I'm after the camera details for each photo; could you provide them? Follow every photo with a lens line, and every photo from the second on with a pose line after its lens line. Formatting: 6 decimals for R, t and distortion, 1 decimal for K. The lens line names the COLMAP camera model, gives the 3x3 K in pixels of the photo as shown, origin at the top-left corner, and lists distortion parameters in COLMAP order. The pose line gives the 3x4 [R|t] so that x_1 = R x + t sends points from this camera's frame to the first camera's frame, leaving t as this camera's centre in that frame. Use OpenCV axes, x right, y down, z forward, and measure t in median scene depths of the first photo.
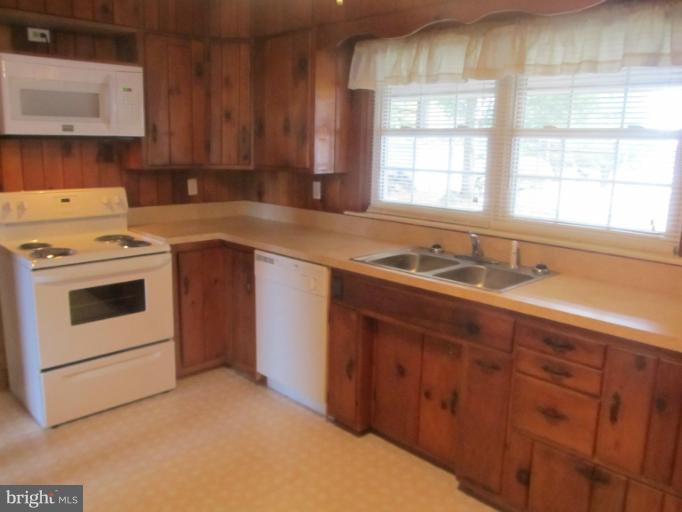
lens RADIAL K [[576.5, 0, 341.0], [0, 576.5, 256.0], [0, 0, 1]] dist [-0.035292, 0.007792]
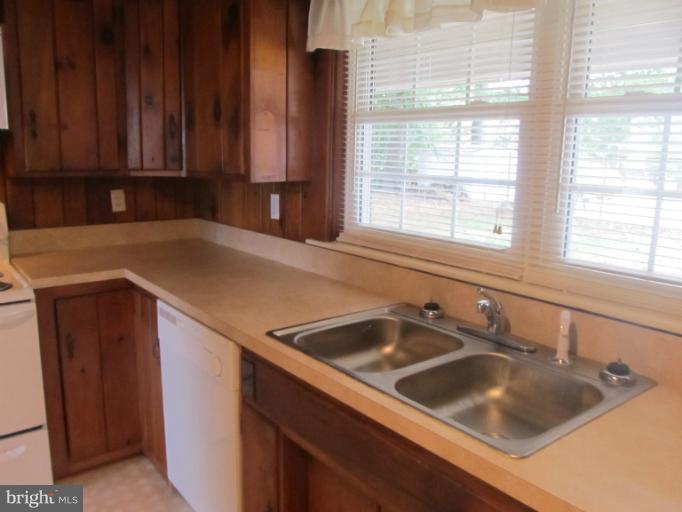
lens RADIAL K [[568.3, 0, 341.0], [0, 568.3, 256.0], [0, 0, 1]] dist [-0.054816, 0.001798]
pose [[0.993867, 0.014769, -0.109590, 0.126544], [-0.016070, 0.999810, -0.010994, -0.055854], [0.109407, 0.012687, 0.993916, 0.383472]]
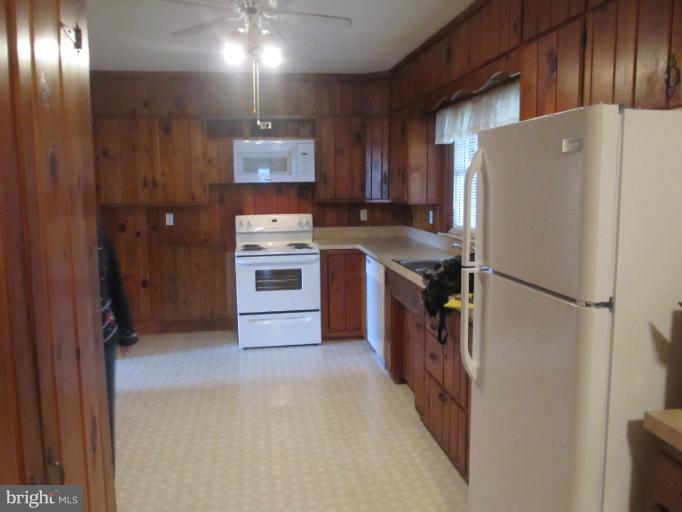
lens RADIAL K [[576.5, 0, 341.0], [0, 576.5, 256.0], [0, 0, 1]] dist [-0.035292, 0.007792]
pose [[0.812568, 0.045941, -0.581053, 0.659483], [-0.086116, 0.995411, -0.041726, 0.058820], [0.576470, 0.083943, 0.812795, -0.248894]]
